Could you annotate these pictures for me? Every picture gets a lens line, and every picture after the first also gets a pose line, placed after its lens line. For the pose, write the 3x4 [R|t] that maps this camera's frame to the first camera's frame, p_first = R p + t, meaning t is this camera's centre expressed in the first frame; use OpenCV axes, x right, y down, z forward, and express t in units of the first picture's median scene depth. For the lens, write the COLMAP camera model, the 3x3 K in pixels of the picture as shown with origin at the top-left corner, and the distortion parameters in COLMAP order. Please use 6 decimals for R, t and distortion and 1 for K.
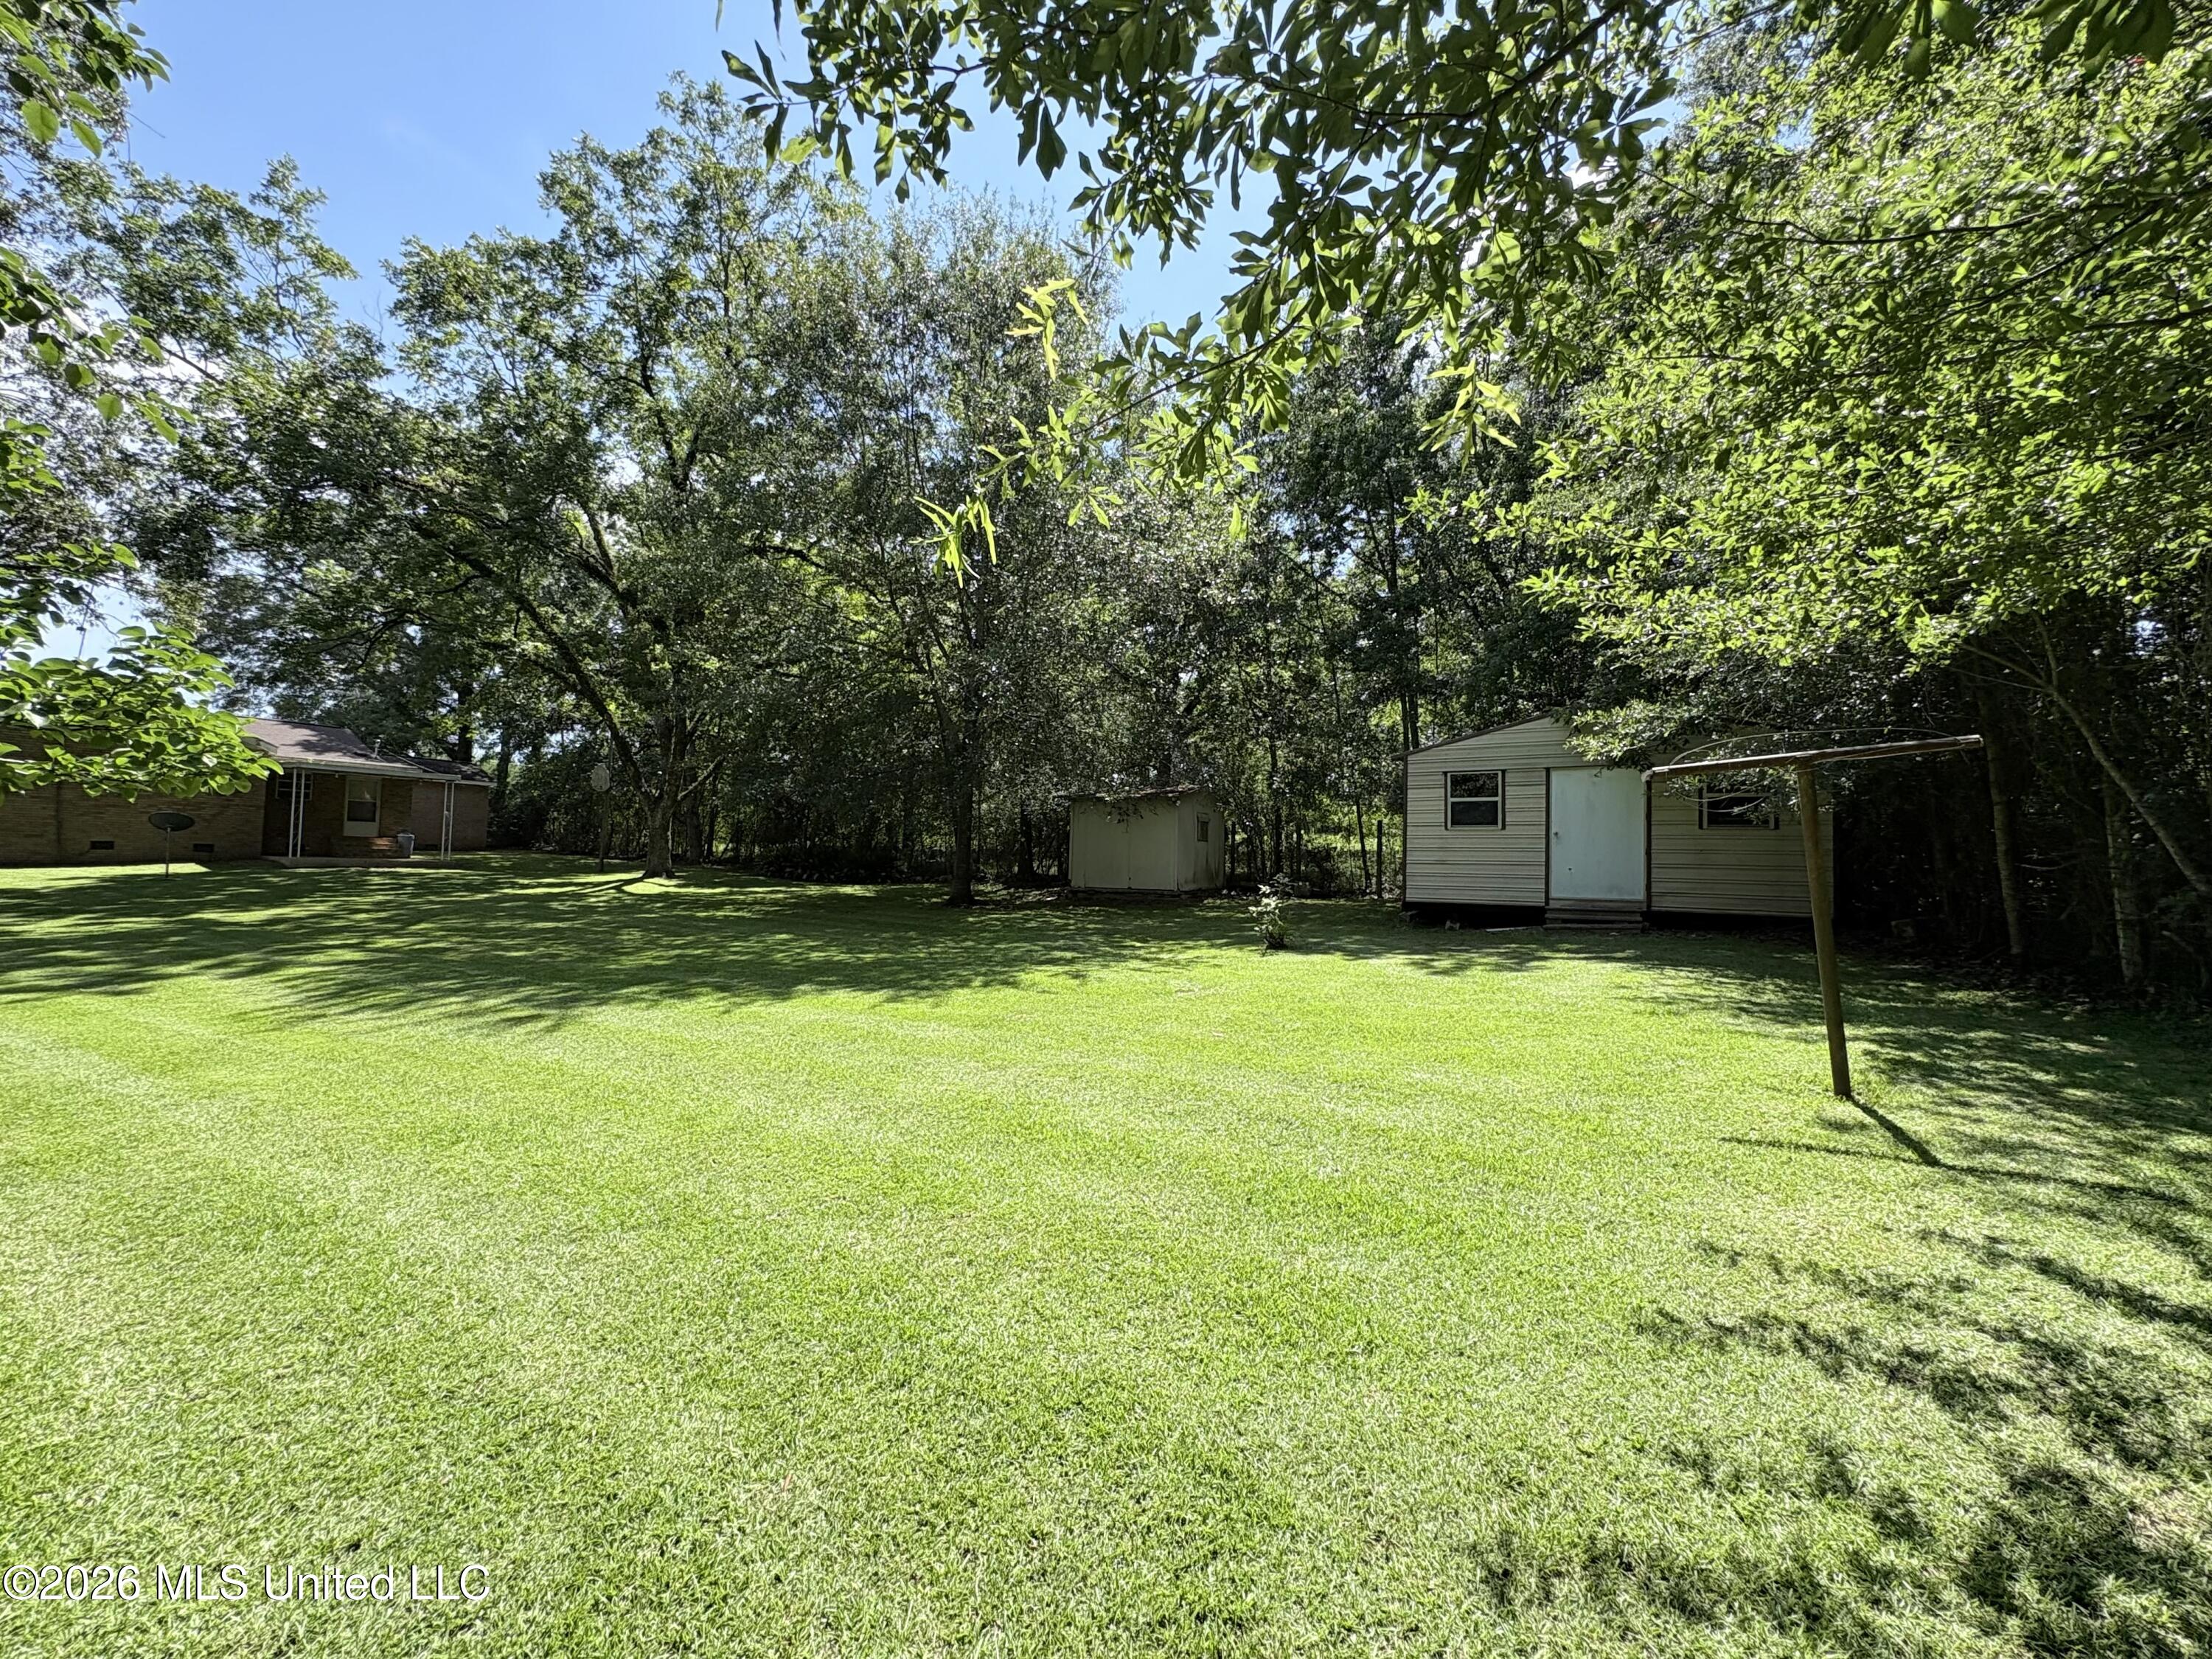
lens RADIAL K [[883.1, 0, 1104.5], [0, 883.1, 827.9], [0, 0, 1]] dist [-0.000394, 0.000258]
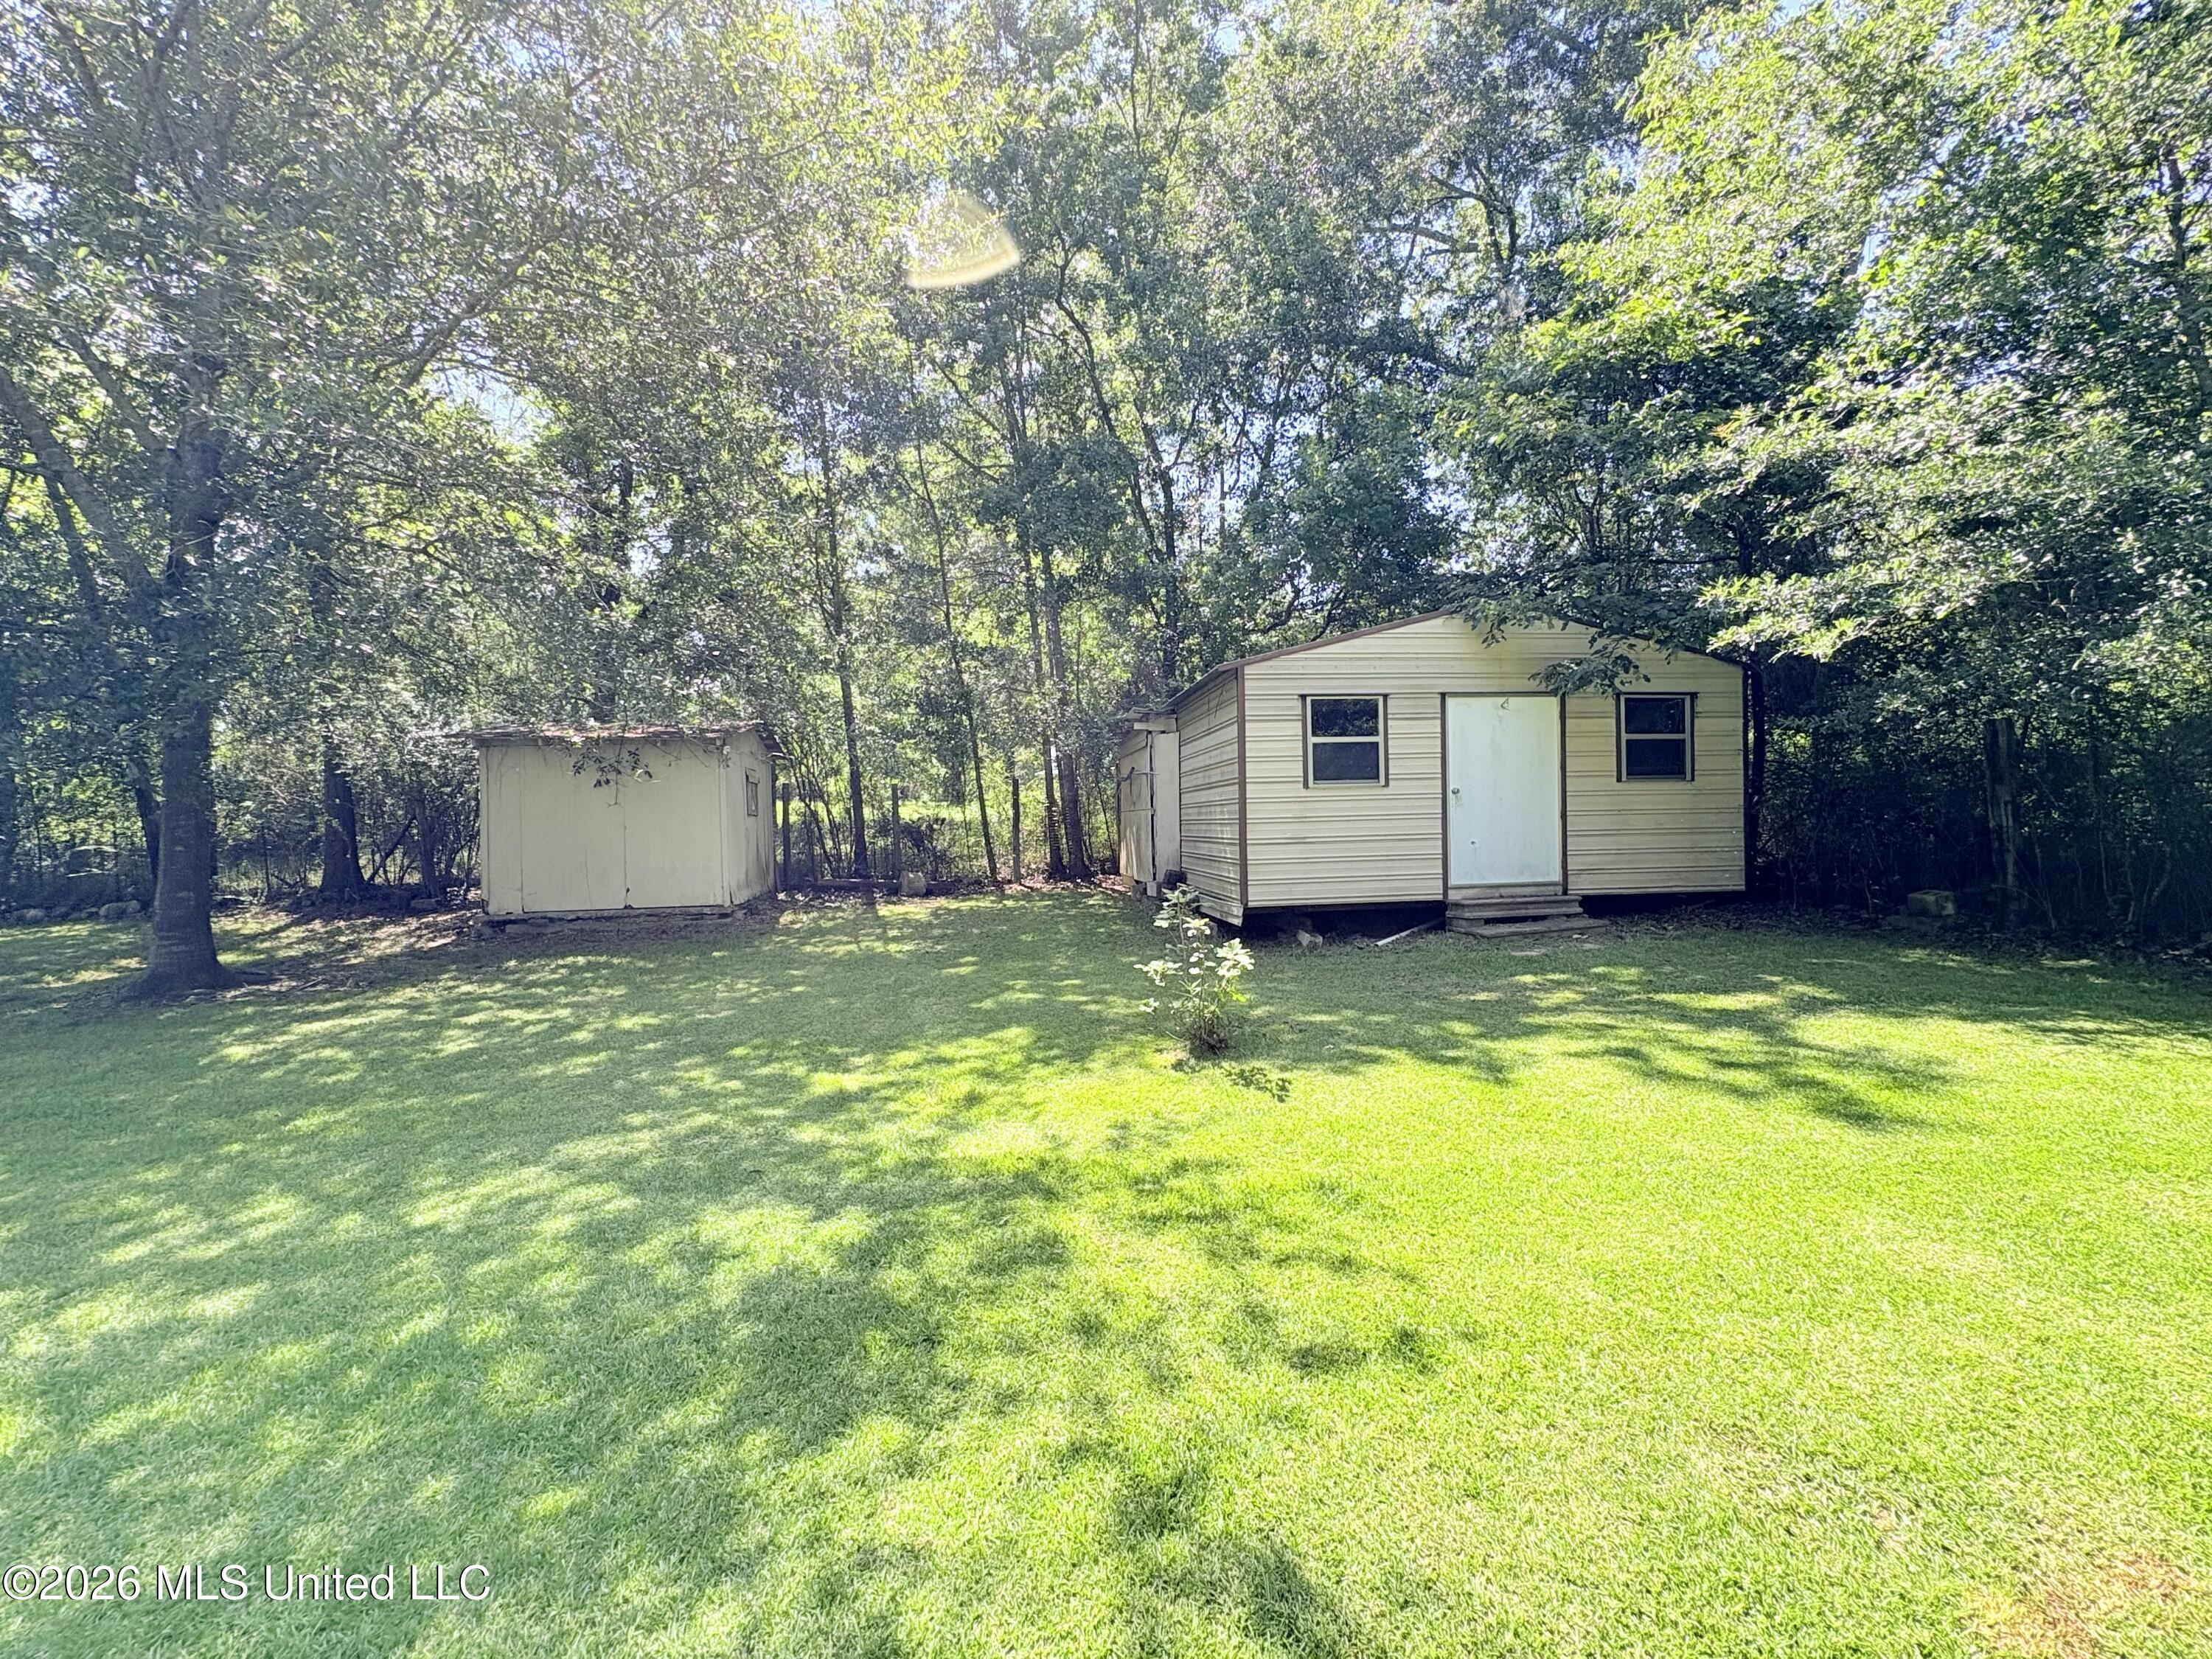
lens RADIAL K [[883.1, 0, 1104.5], [0, 883.1, 827.9], [0, 0, 1]] dist [-0.000394, 0.000258]
pose [[0.786280, -0.041372, 0.616484, -0.107486], [0.015813, 0.998776, 0.046859, -0.001387], [-0.617668, -0.027096, 0.785972, 0.587714]]
